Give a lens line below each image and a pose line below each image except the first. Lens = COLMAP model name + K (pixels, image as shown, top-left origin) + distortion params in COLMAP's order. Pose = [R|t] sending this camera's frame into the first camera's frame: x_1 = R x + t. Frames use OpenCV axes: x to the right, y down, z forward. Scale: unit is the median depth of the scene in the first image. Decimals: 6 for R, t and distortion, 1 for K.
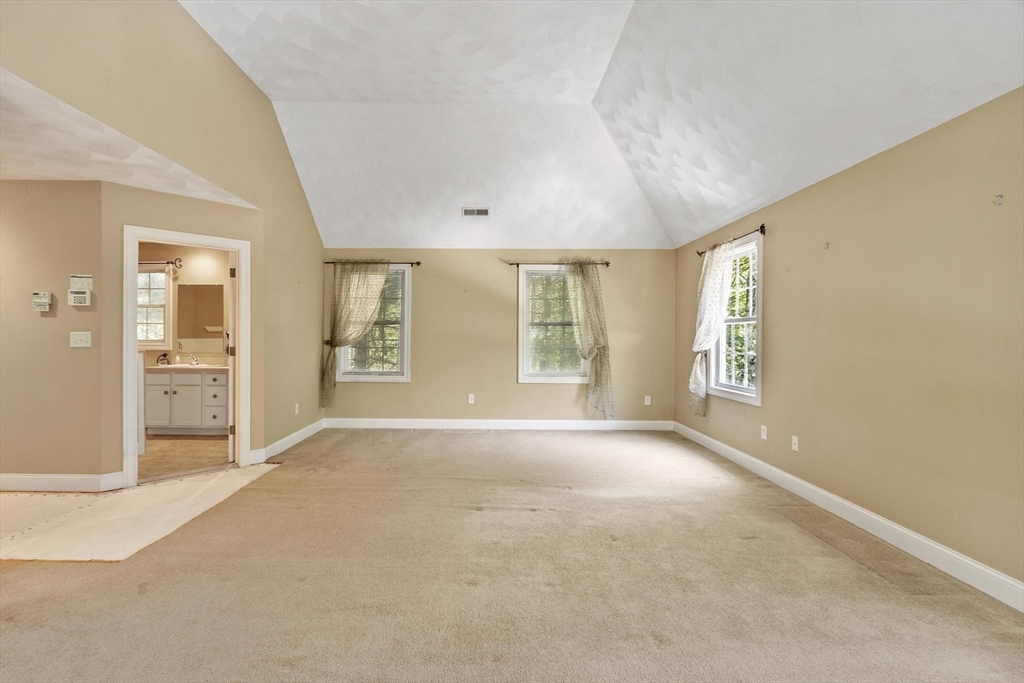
lens RADIAL K [[445.5, 0, 488.7], [0, 445.5, 349.8], [0, 0, 1]] dist [0.002311, -0.000102]
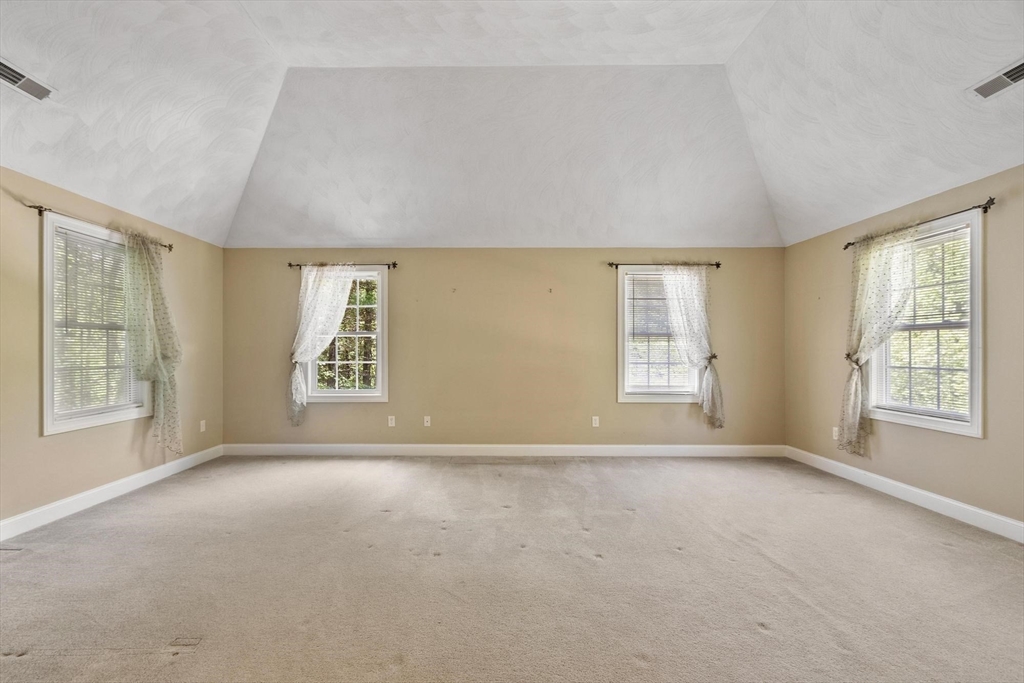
lens RADIAL K [[445.5, 0, 488.7], [0, 445.5, 349.8], [0, 0, 1]] dist [0.002311, -0.000102]
pose [[0.001622, -0.005077, 0.999986, -0.462333], [0.028592, 0.999579, 0.005028, -0.014487], [-0.999590, 0.028584, 0.001766, 0.482646]]
